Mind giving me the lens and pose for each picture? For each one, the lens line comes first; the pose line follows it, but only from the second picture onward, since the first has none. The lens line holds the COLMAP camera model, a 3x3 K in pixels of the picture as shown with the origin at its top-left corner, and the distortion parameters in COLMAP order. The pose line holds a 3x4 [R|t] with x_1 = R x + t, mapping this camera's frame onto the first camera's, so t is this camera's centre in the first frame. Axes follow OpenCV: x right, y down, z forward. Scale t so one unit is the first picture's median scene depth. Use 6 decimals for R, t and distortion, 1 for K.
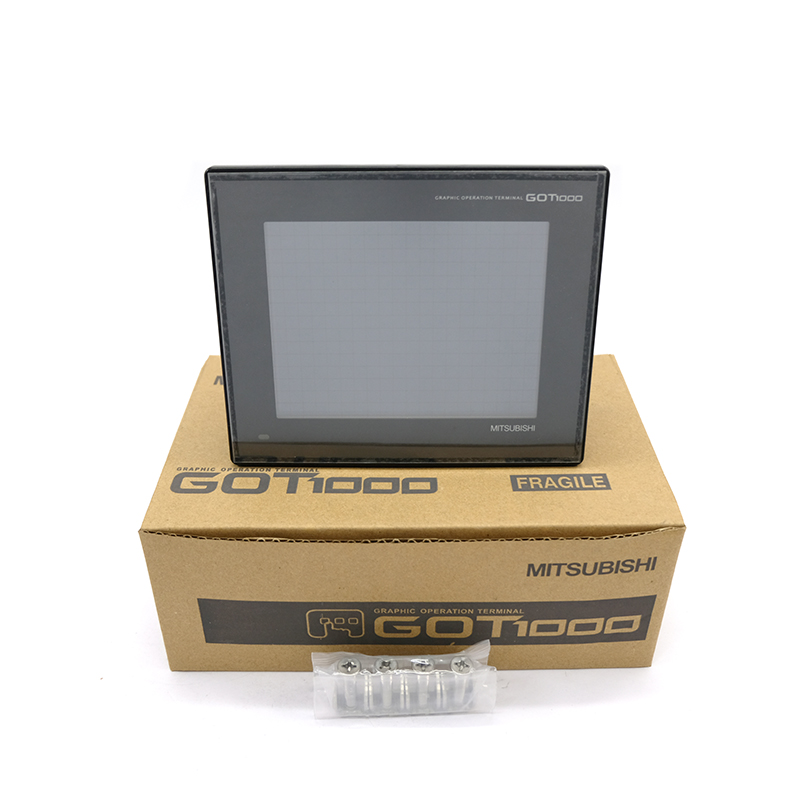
lens RADIAL K [[776.7, 0, 400.1], [0, 776.7, 408.8], [0, 0, 1]] dist [-0.035627, 0.000000]
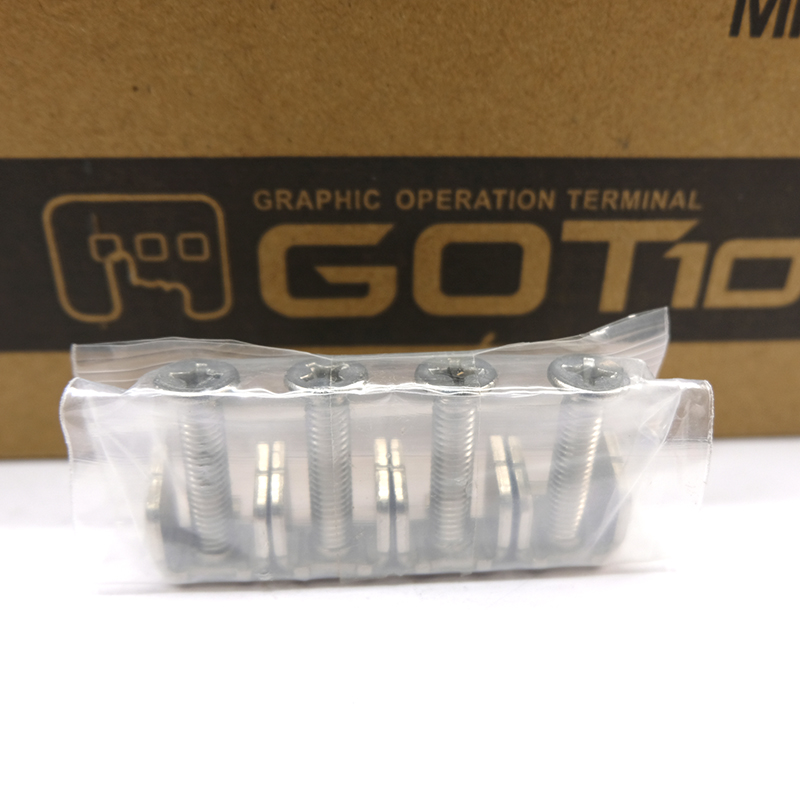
lens RADIAL K [[776.7, 0, 398.4], [0, 776.7, 402.3], [0, 0, 1]] dist [-0.035627, 0.000000]
pose [[0.998260, -0.018630, 0.055953, 0.007276], [0.022925, 0.996757, -0.077130, 0.371709], [-0.054334, 0.078279, 0.995450, 0.679147]]
